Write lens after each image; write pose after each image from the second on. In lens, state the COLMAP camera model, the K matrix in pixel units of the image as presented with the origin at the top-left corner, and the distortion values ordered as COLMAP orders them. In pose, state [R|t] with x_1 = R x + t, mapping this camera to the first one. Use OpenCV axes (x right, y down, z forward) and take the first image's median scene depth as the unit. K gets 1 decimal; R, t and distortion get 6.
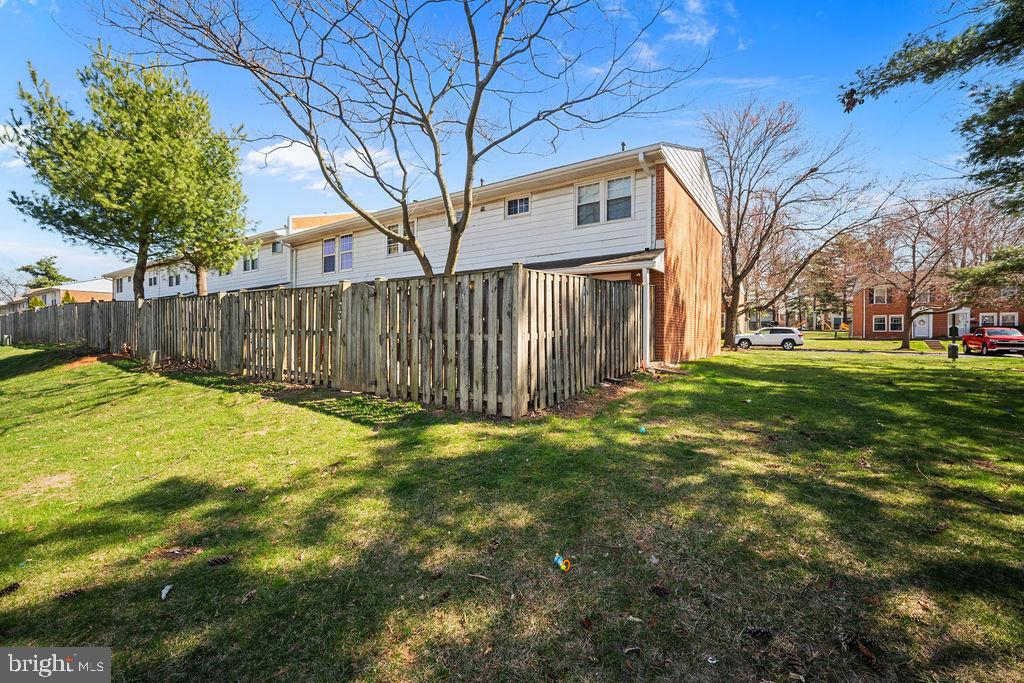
lens RADIAL K [[429.6, 0, 513.7], [0, 429.6, 338.4], [0, 0, 1]] dist [-0.039186, 0.013710]
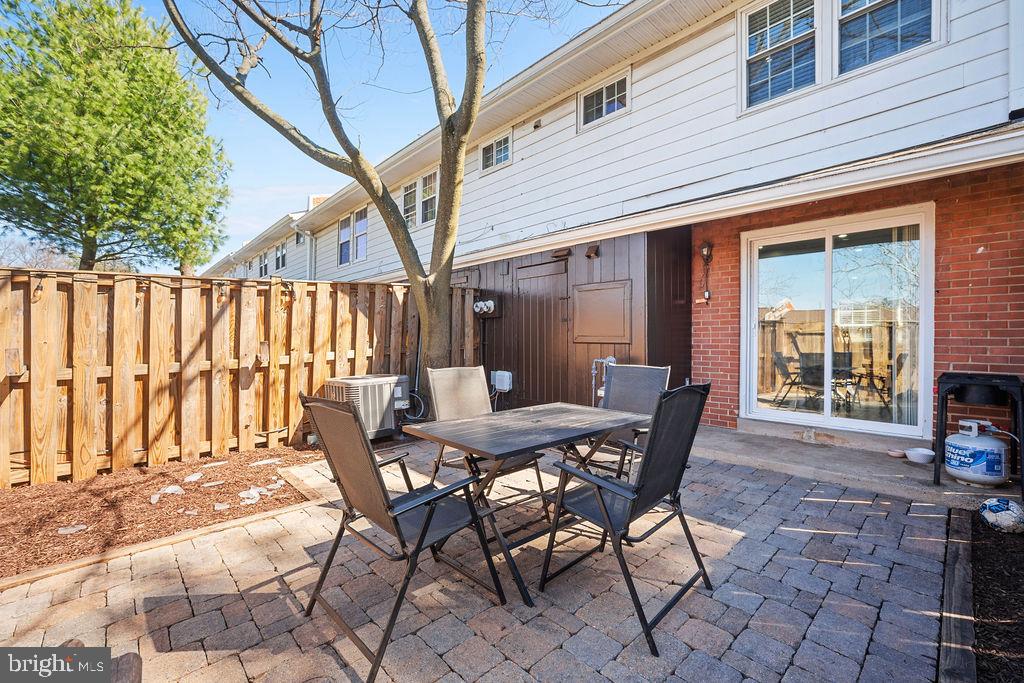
lens RADIAL K [[429.6, 0, 513.7], [0, 429.6, 338.4], [0, 0, 1]] dist [-0.039186, 0.013710]
pose [[0.974248, 0.000090, -0.225478, 0.019805], [-0.001743, 0.999973, -0.007135, -0.035375], [0.225471, 0.007344, 0.974222, 0.522817]]
